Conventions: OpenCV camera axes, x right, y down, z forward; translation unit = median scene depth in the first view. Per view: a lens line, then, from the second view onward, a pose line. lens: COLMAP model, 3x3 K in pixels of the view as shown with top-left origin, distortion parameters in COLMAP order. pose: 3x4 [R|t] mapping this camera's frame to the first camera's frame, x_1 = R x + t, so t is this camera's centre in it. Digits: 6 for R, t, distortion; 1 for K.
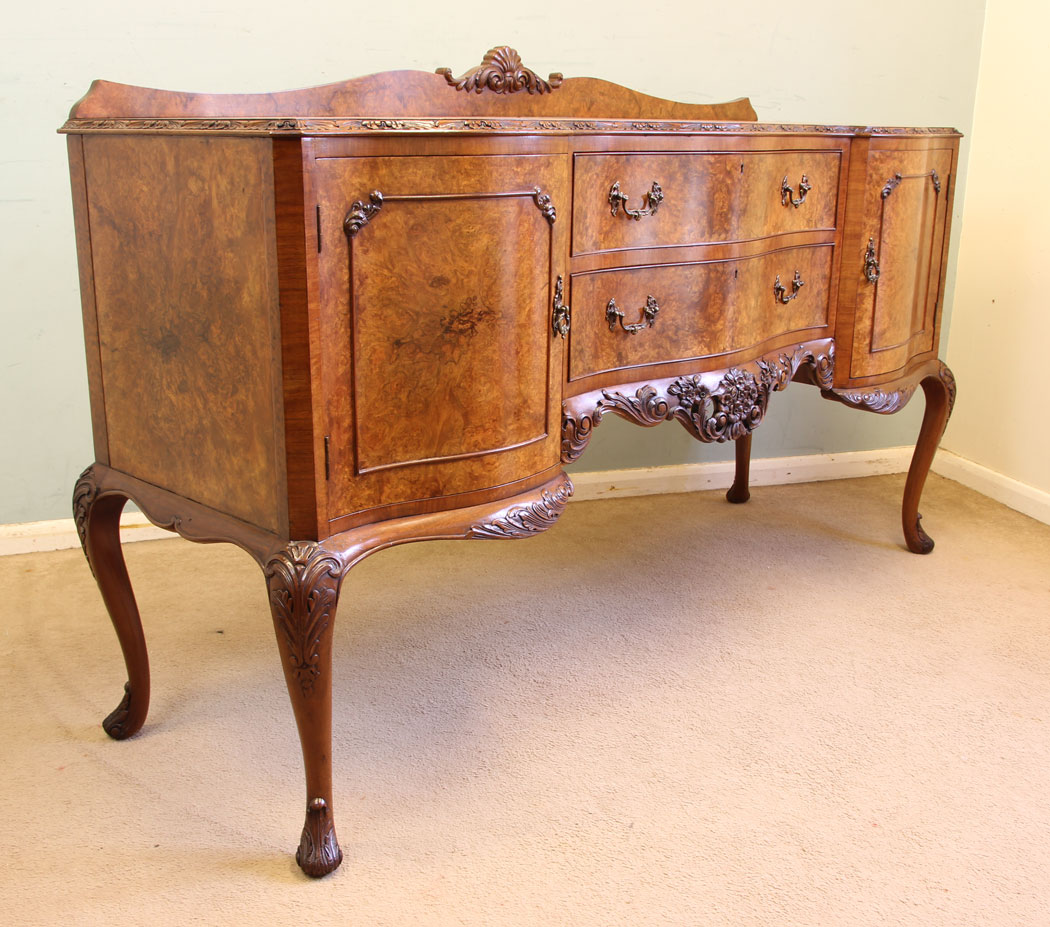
lens RADIAL K [[1218.2, 0, 516.4], [0, 1218.2, 506.6], [0, 0, 1]] dist [-0.108311, 0.000000]
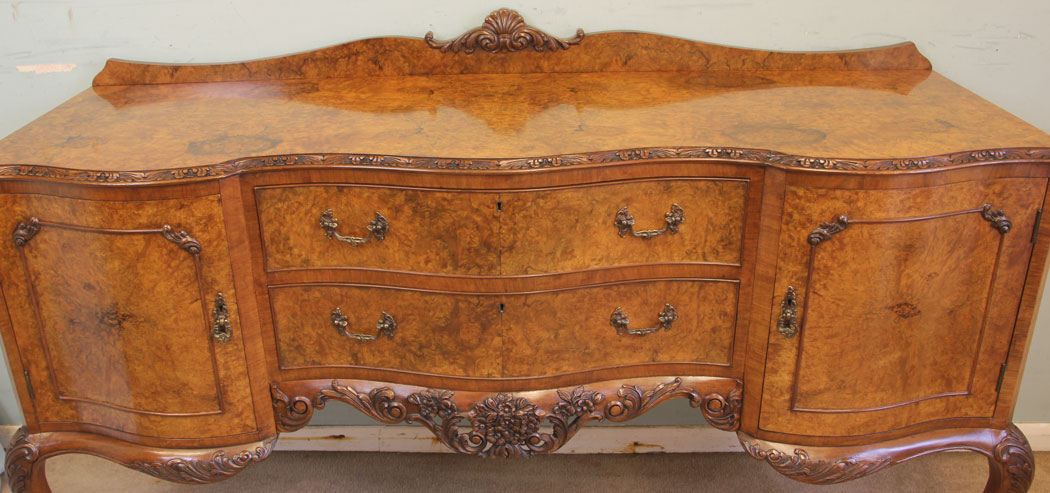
lens RADIAL K [[908.8, 0, 471.7], [0, 908.8, 234.3], [0, 0, 1]] dist [-0.131770, 0.096358]
pose [[0.660200, 0.267429, -0.701867, 0.715879], [-0.193287, 0.963485, 0.185300, -0.413256], [0.725793, 0.013327, 0.687784, 0.540956]]
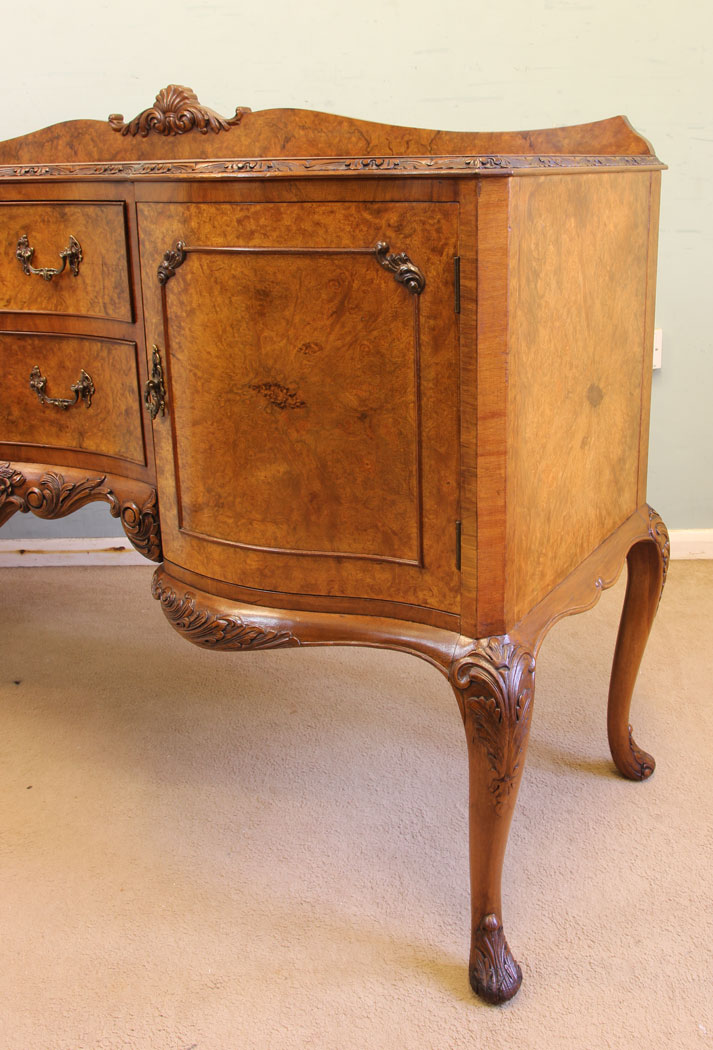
lens RADIAL K [[1022.7, 0, 429.6], [0, 1022.7, 424.9], [0, 0, 1]] dist [-0.090897, 0.000000]
pose [[0.266109, 0.232747, -0.935422, 1.039707], [-0.283972, 0.946276, 0.154664, -0.384380], [0.921166, 0.224477, 0.317906, 1.228188]]
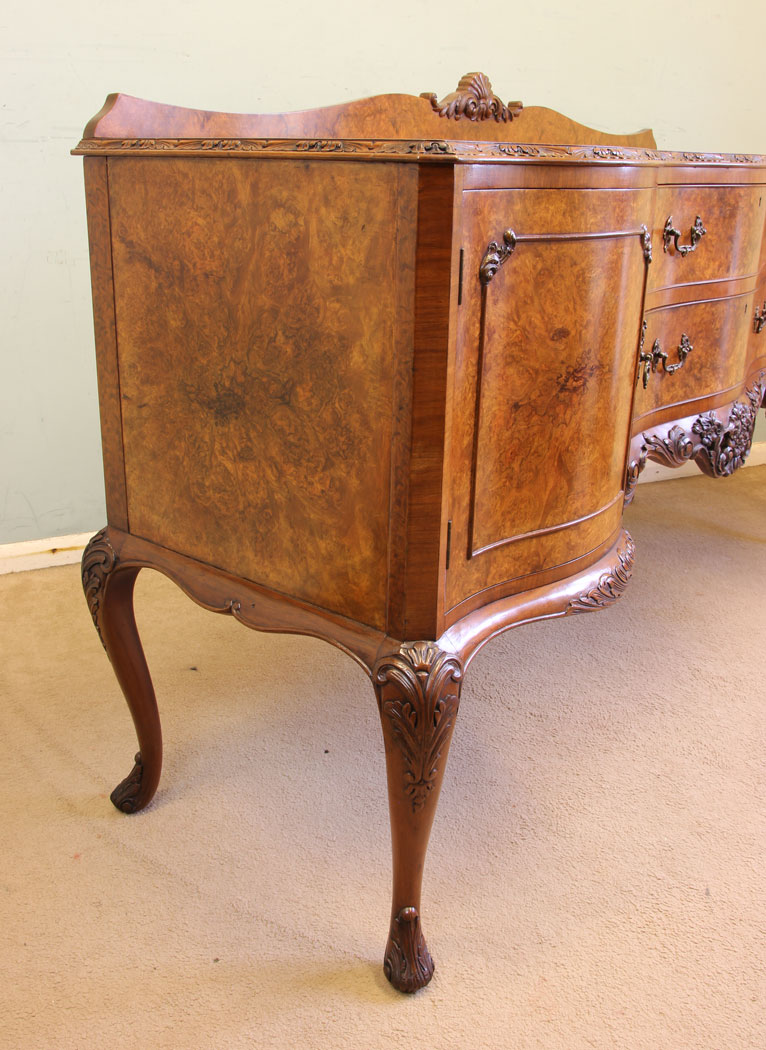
lens RADIAL K [[971.6, 0, 359.6], [0, 971.6, 488.0], [0, 0, 1]] dist [-0.113266, 0.023528]
pose [[0.996156, -0.024047, 0.084227, -0.224407], [0.021606, 0.999323, 0.029778, -0.082991], [-0.084886, -0.027844, 0.996002, 0.269401]]
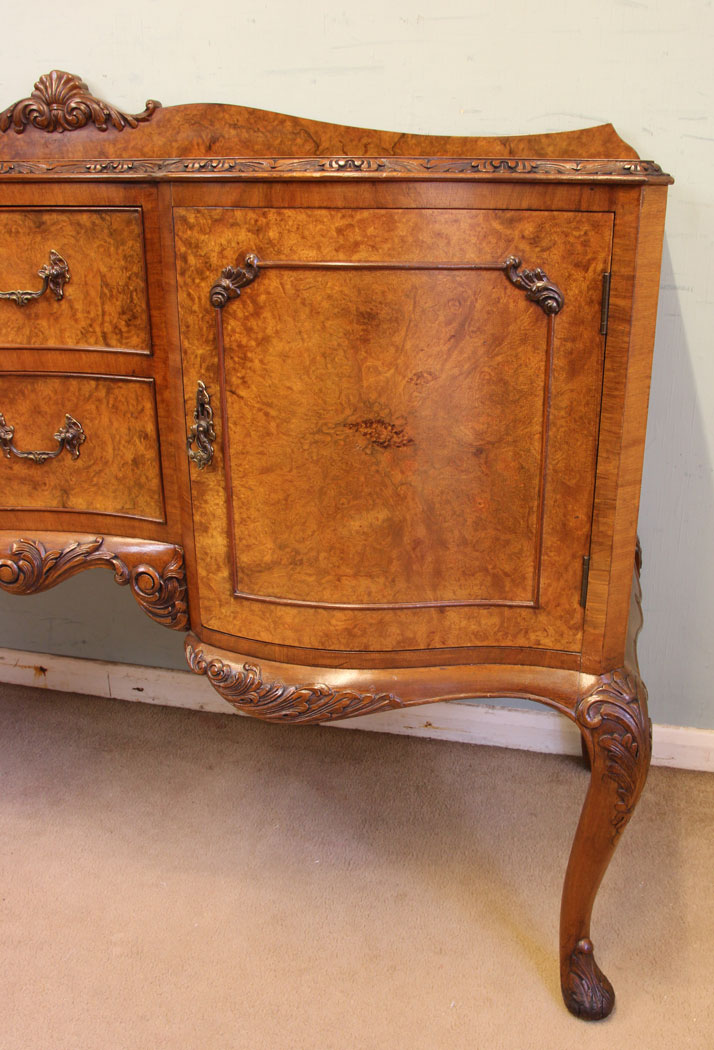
lens RADIAL K [[972.5, 0, 419.3], [0, 972.5, 535.9], [0, 0, 1]] dist [-0.116363, 0.062712]
pose [[0.546150, 0.294482, -0.784219, 0.868108], [-0.263471, 0.949048, 0.172889, -0.323706], [0.795175, 0.112196, 0.595911, 1.054990]]
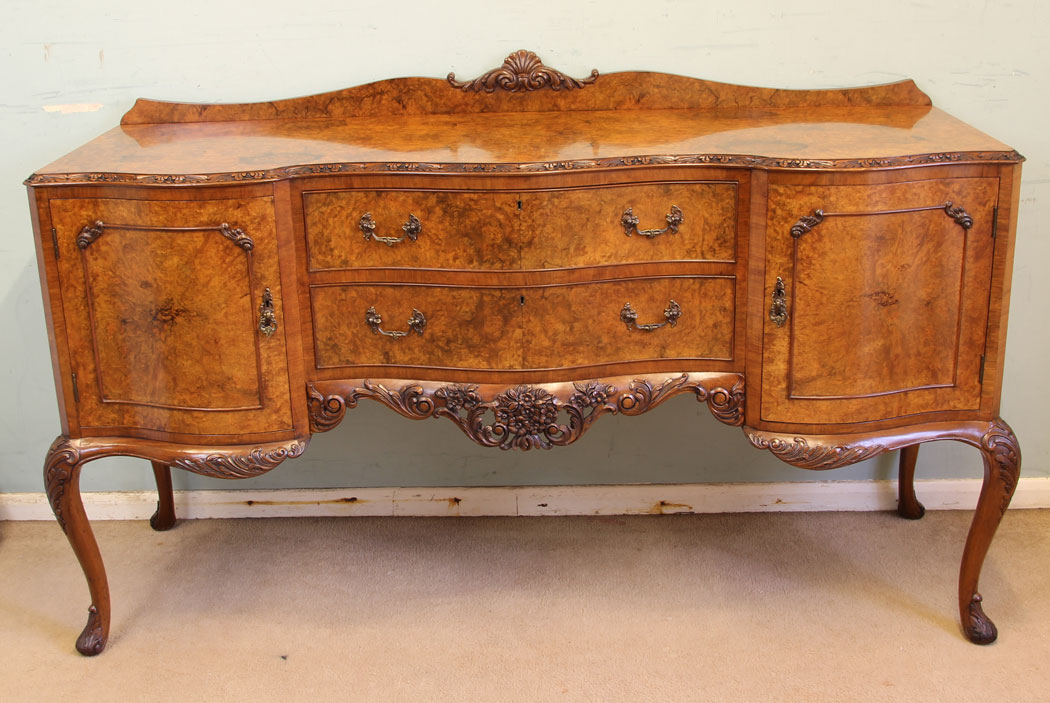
lens RADIAL K [[1277.9, 0, 491.6], [0, 1277.9, 299.2], [0, 0, 1]] dist [-0.123979, 0.000000]
pose [[0.668992, 0.192303, -0.717962, 1.064434], [-0.192459, 0.977825, 0.082575, -0.308919], [0.717920, 0.082936, 0.691167, 0.227335]]
